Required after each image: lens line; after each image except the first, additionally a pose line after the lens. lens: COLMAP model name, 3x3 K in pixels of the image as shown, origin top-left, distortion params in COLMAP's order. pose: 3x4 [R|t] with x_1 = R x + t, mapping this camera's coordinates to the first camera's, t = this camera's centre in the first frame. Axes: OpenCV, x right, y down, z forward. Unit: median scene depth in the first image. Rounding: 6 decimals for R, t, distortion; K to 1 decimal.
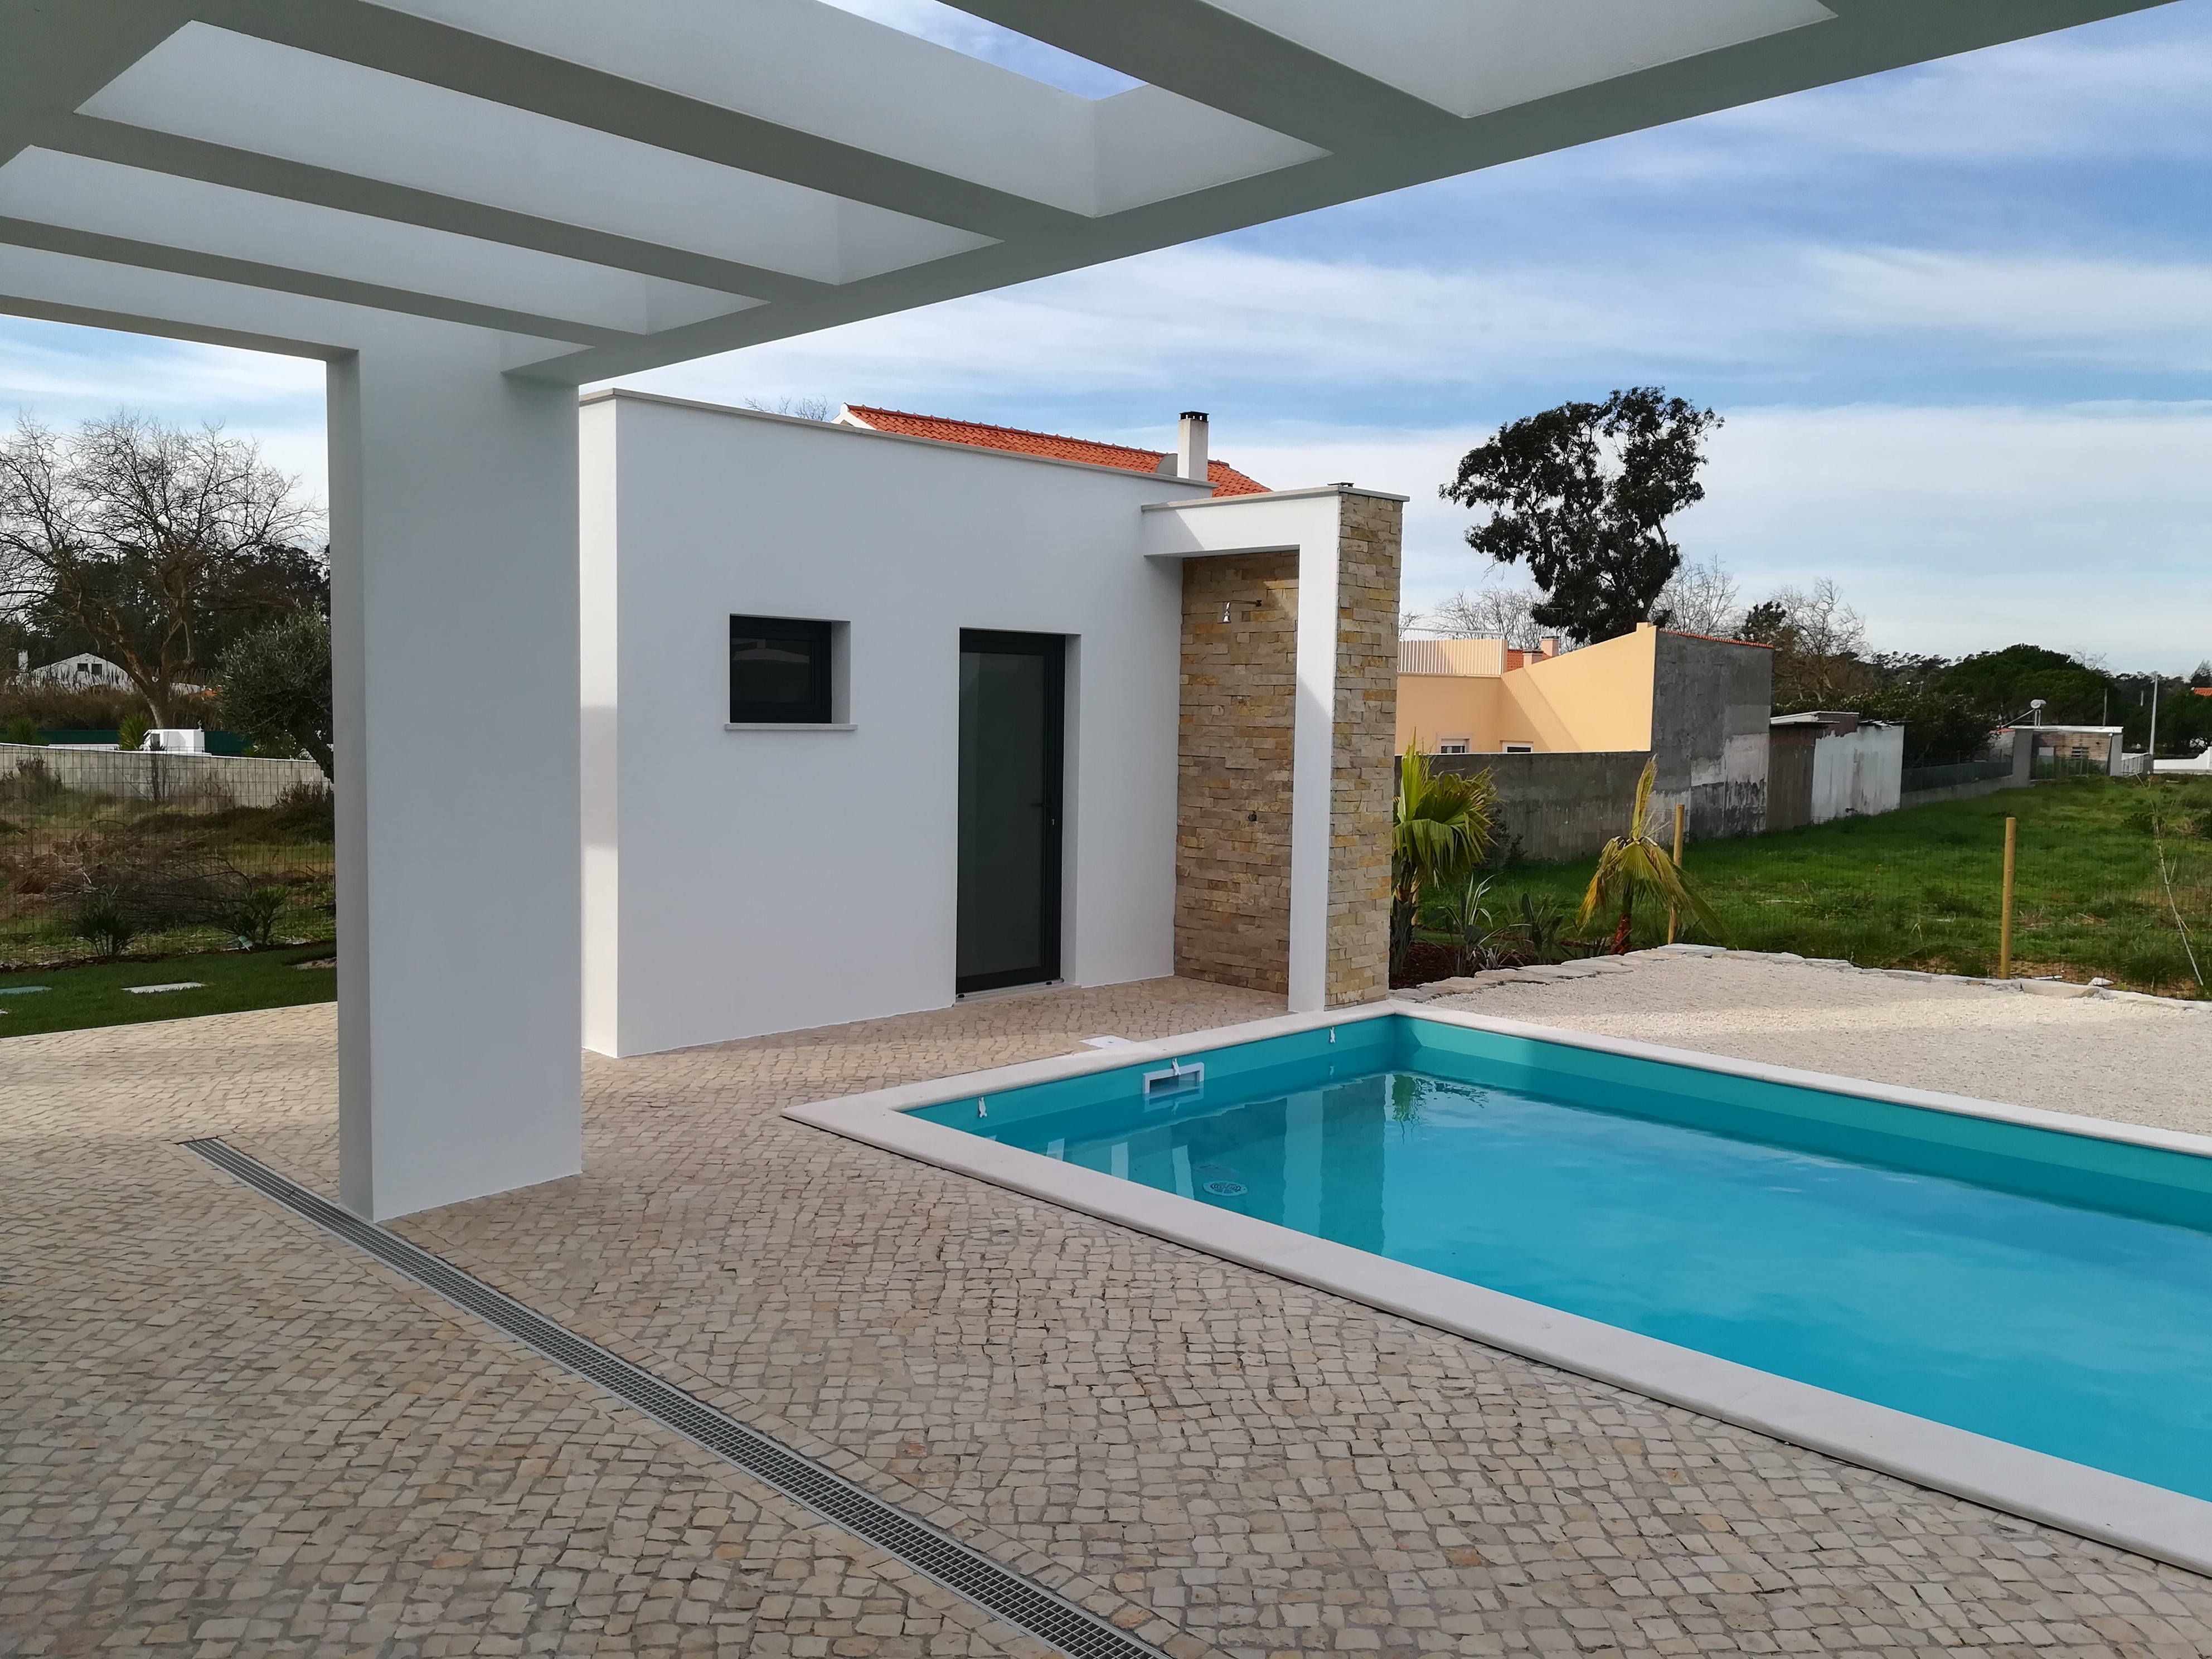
lens RADIAL K [[1720.0, 0, 1106.0], [0, 1720.0, 829.5], [0, 0, 1]] dist [-0.006927, -0.002644]
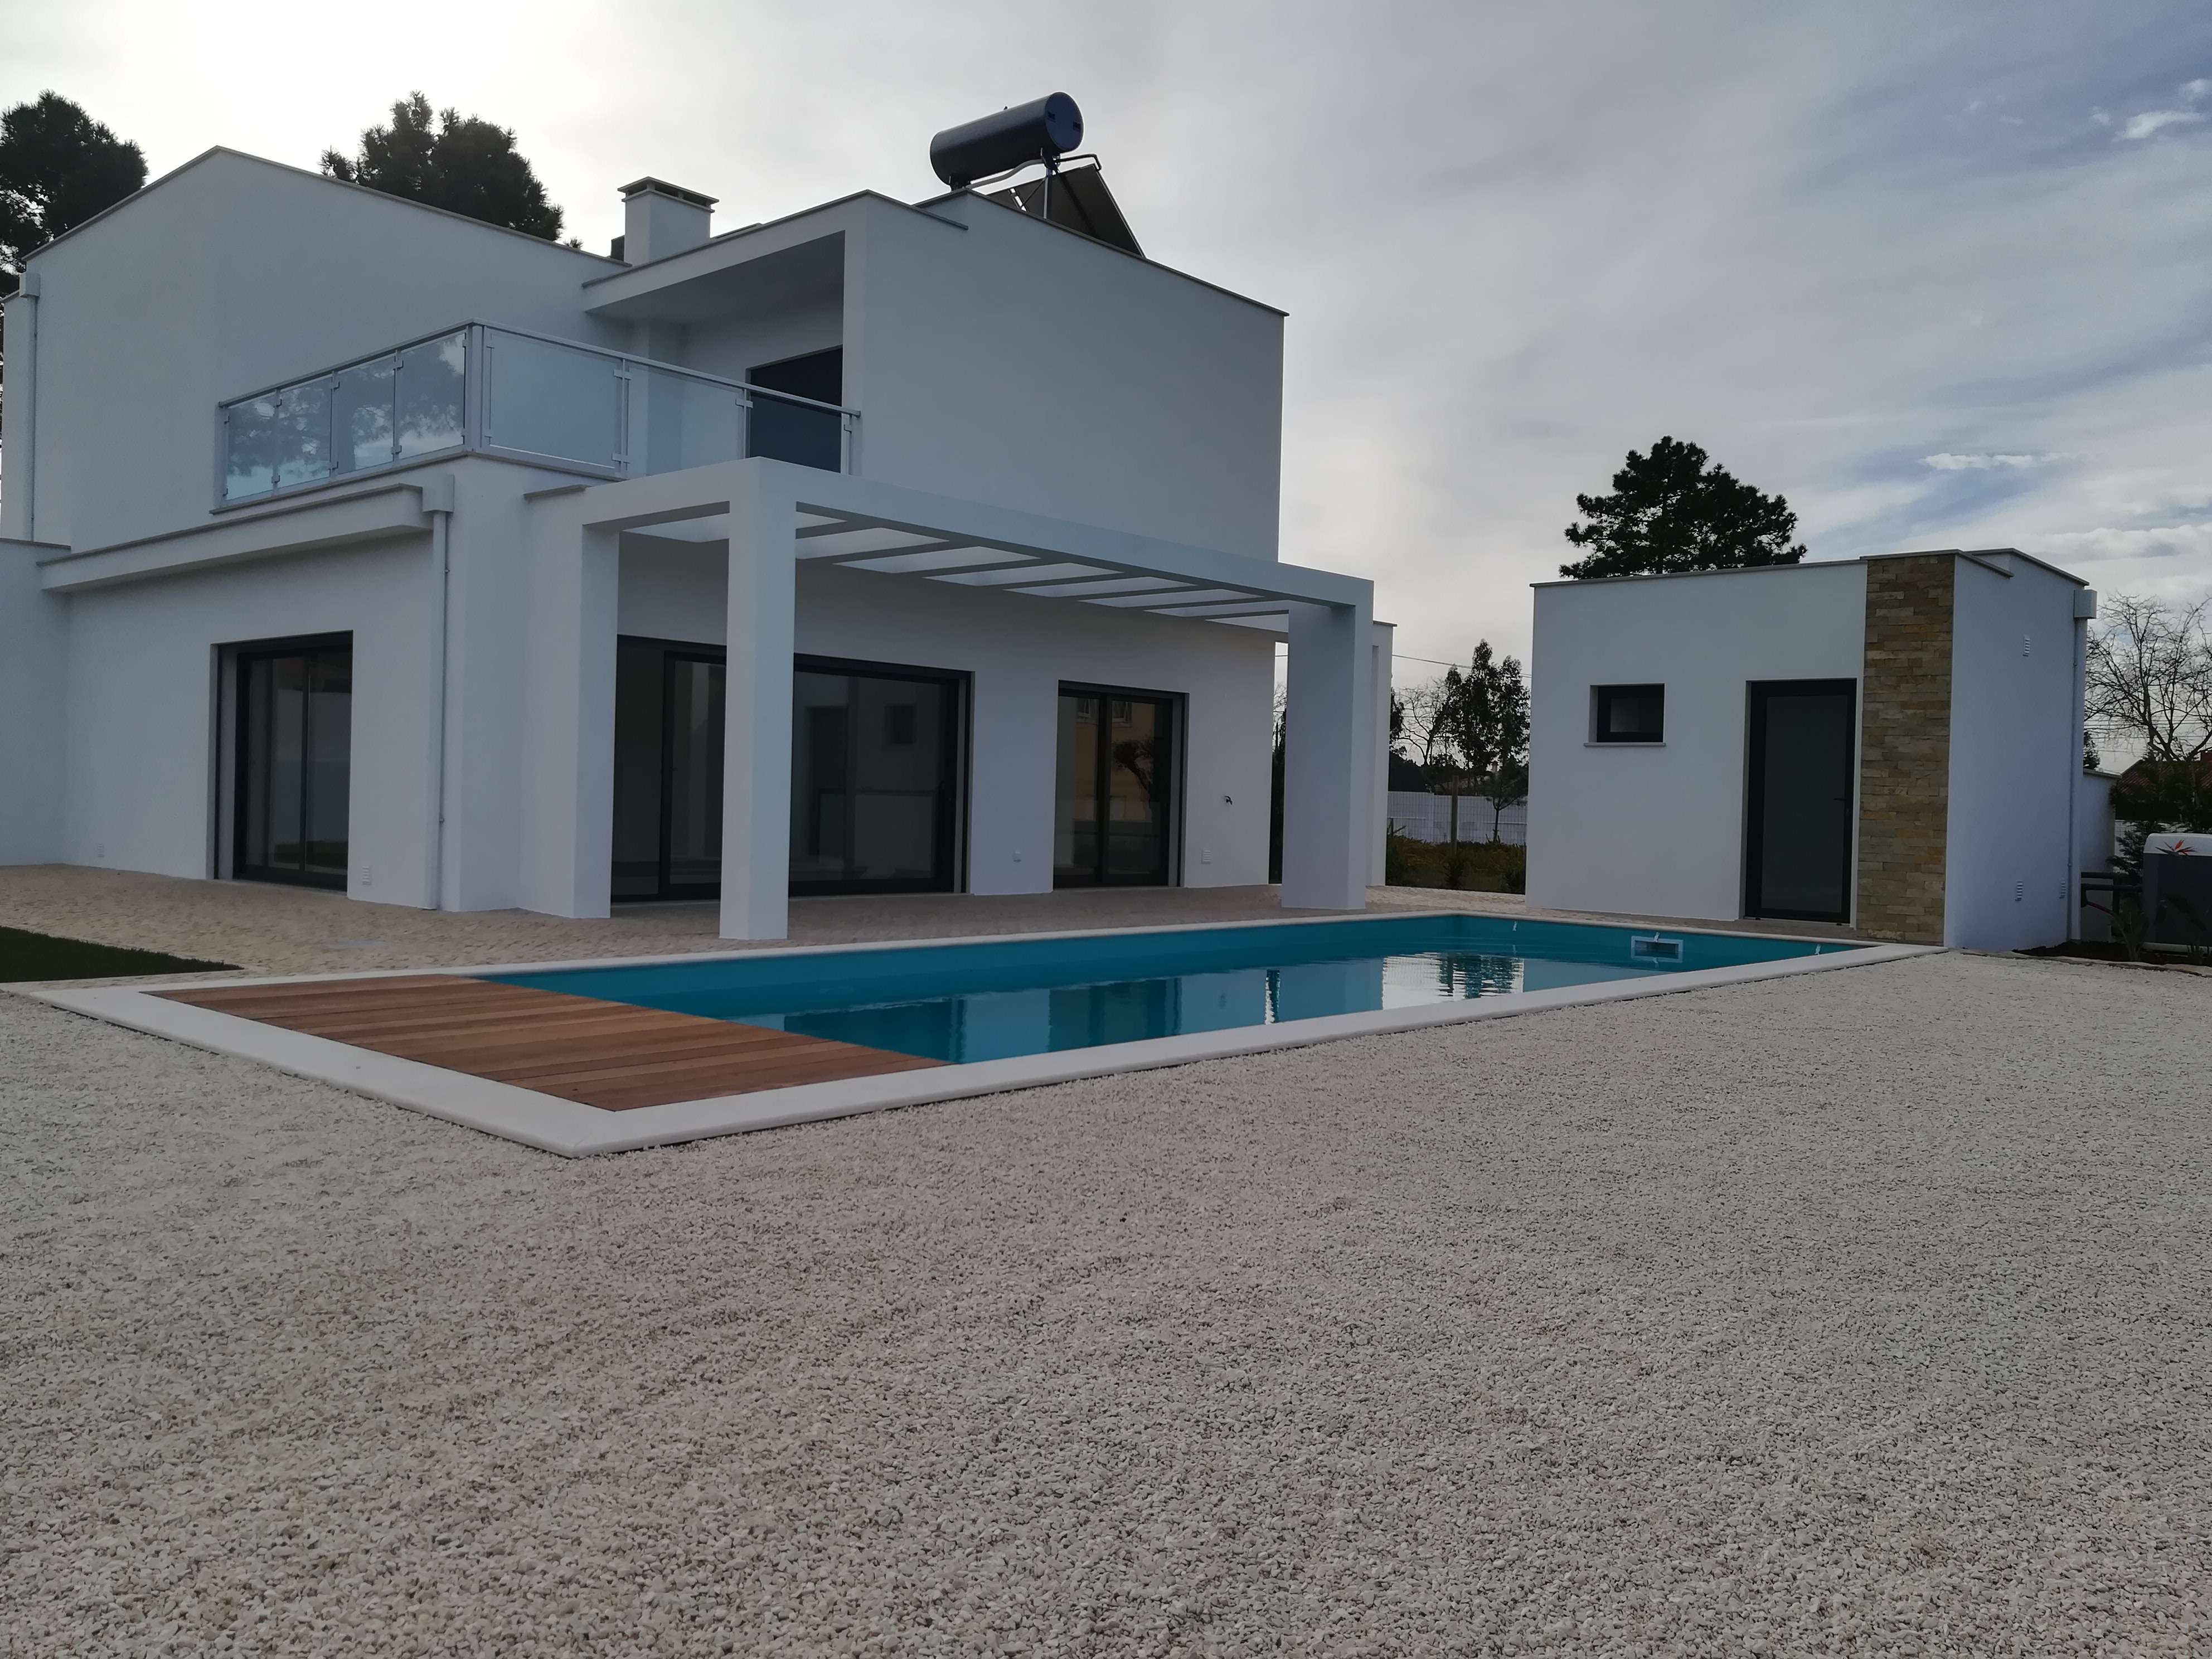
lens RADIAL K [[1720.0, 0, 1106.0], [0, 1720.0, 829.5], [0, 0, 1]] dist [-0.006927, -0.002644]
pose [[0.058492, -0.000523, -0.998288, 1.462242], [-0.100380, 0.994929, -0.006403, 0.088184], [0.993228, 0.100583, 0.058143, 0.330785]]
